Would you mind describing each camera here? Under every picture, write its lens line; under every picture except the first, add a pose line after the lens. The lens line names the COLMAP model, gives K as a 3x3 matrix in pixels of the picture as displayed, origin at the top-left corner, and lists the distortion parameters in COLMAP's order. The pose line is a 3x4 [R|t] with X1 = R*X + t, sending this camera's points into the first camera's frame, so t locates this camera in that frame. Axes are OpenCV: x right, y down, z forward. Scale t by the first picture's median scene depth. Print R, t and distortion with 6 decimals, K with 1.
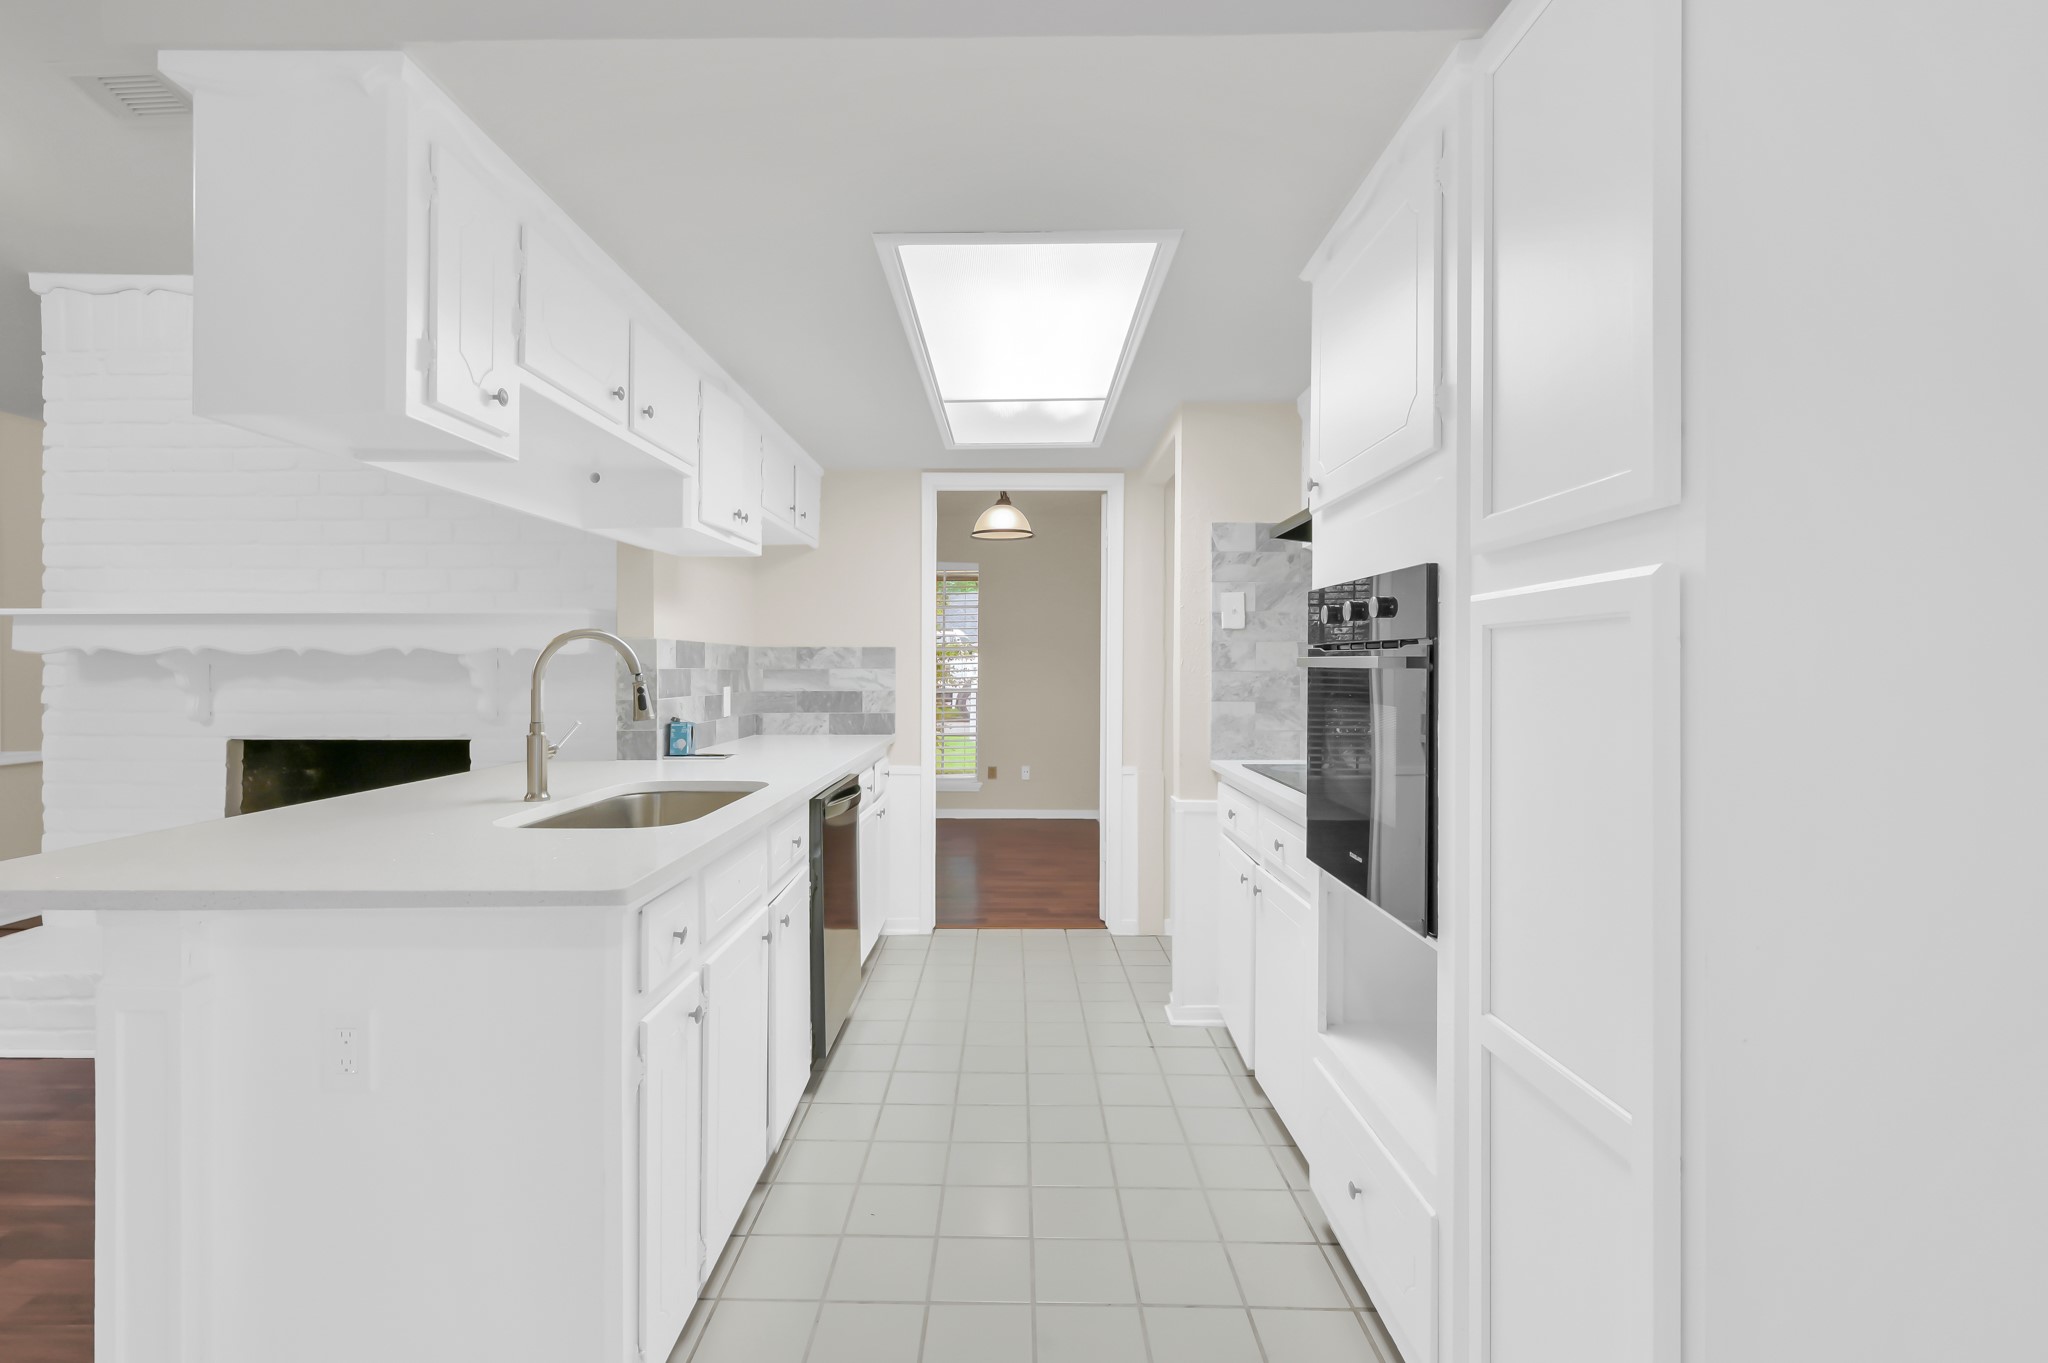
lens RADIAL K [[932.7, 0, 986.2], [0, 932.7, 683.3], [0, 0, 1]] dist [0.008434, -0.000158]
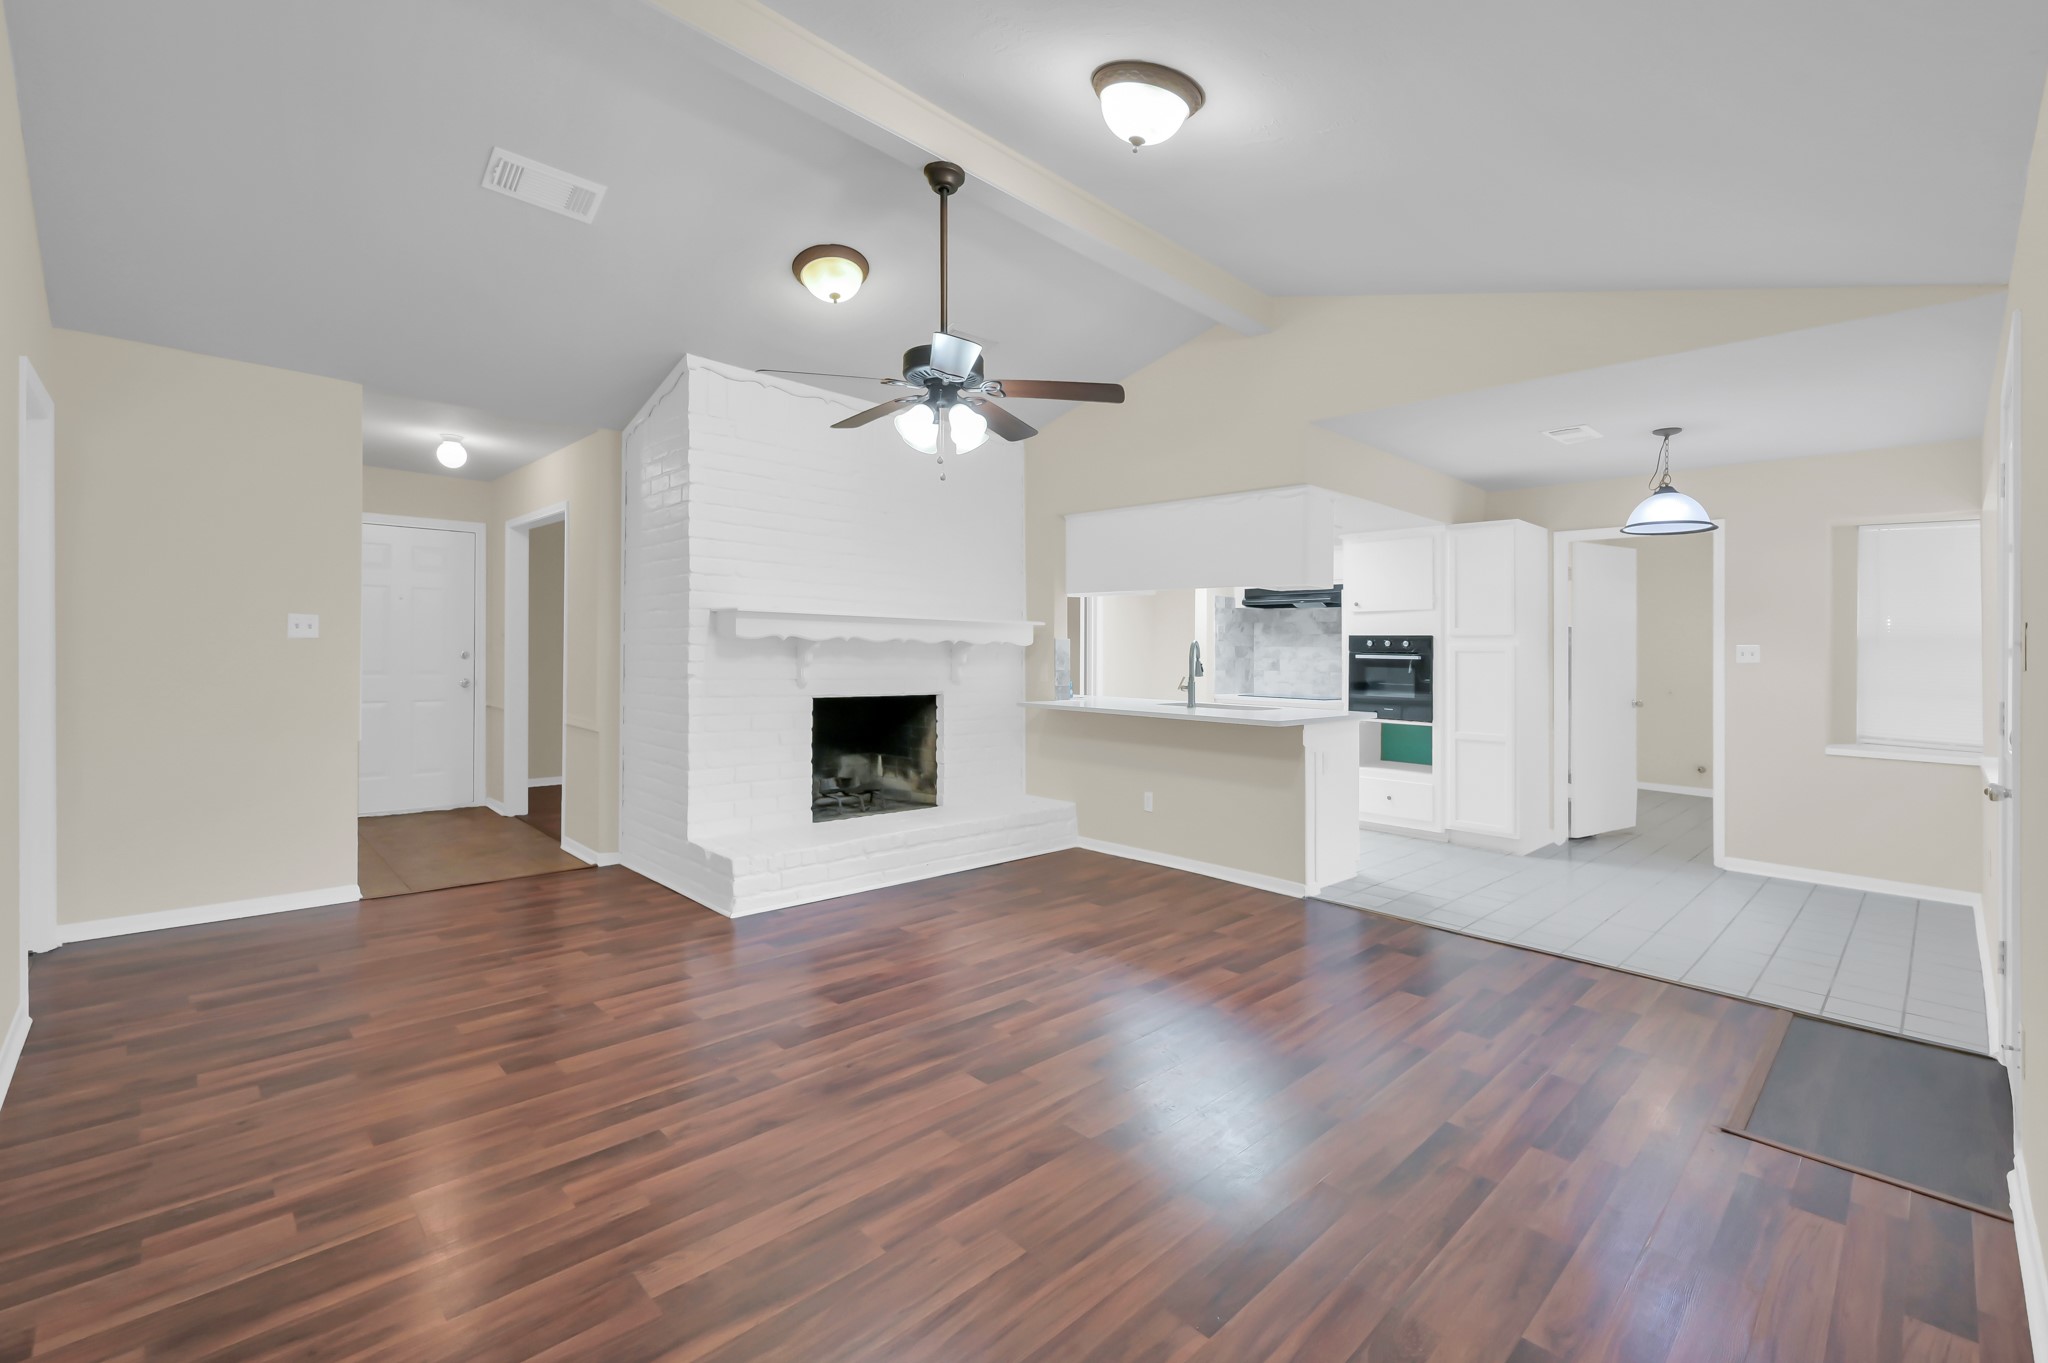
lens RADIAL K [[880.6, 0, 1031.2], [0, 880.6, 661.1], [0, 0, 1]] dist [0.001181, 0.000178]
pose [[0.701461, 0.005051, 0.712690, -1.700369], [-0.003648, 0.999987, -0.003496, 0.005974], [-0.712699, -0.000148, 0.701470, -0.249386]]
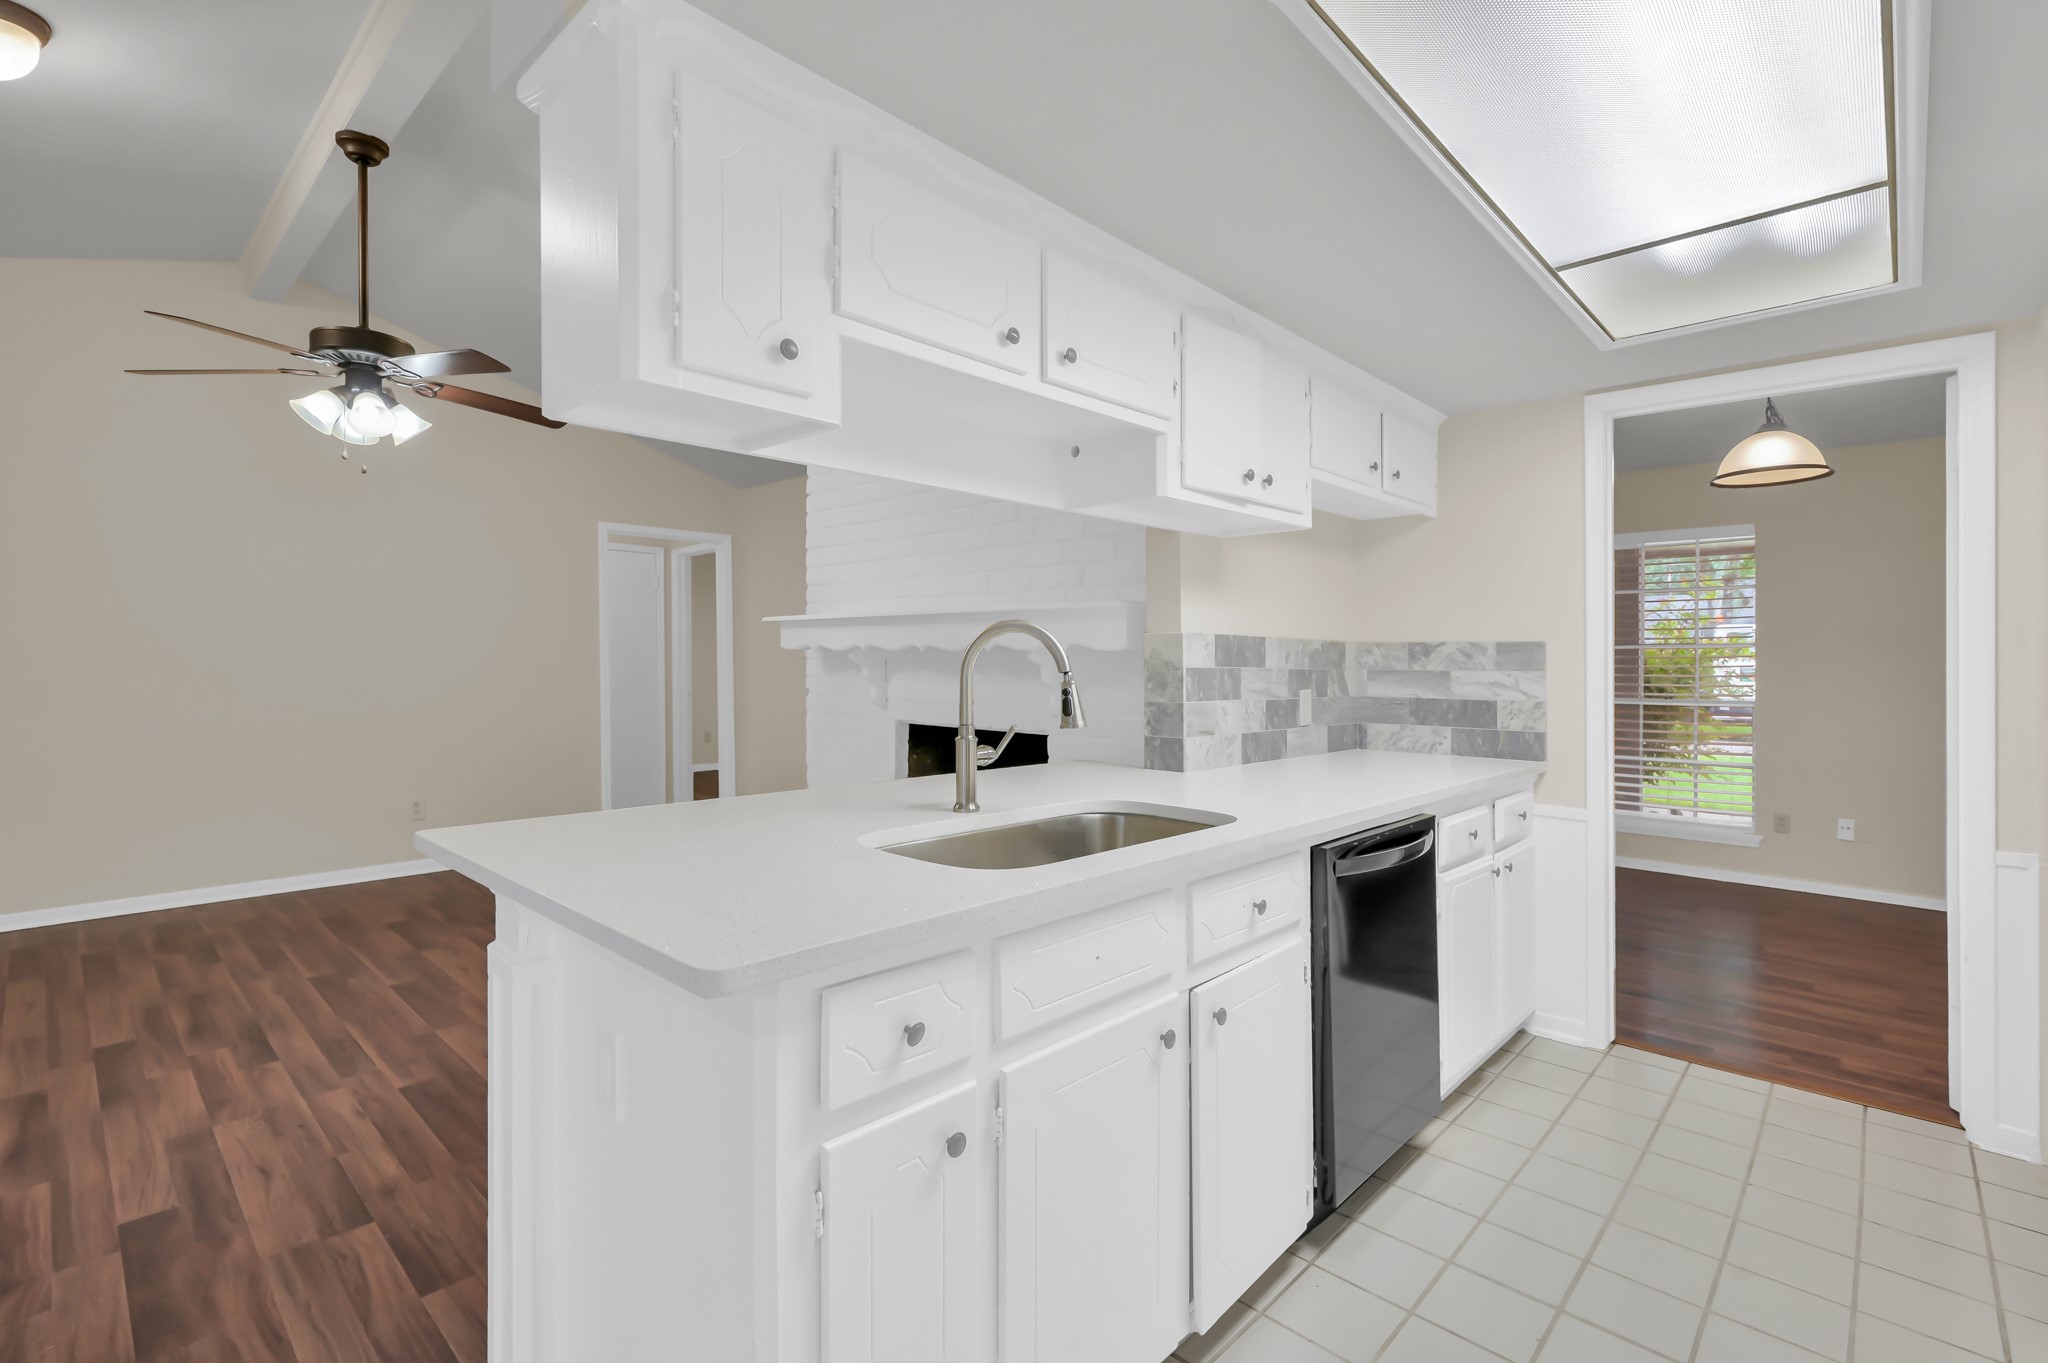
lens RADIAL K [[921.6, 0, 1029.2], [0, 921.6, 667.0], [0, 0, 1]] dist [-0.002639, -0.000478]
pose [[0.746086, 0.012077, -0.665740, 0.106826], [-0.022937, 0.999708, -0.007571, -0.005967], [0.665454, 0.020919, 0.746146, 0.256071]]
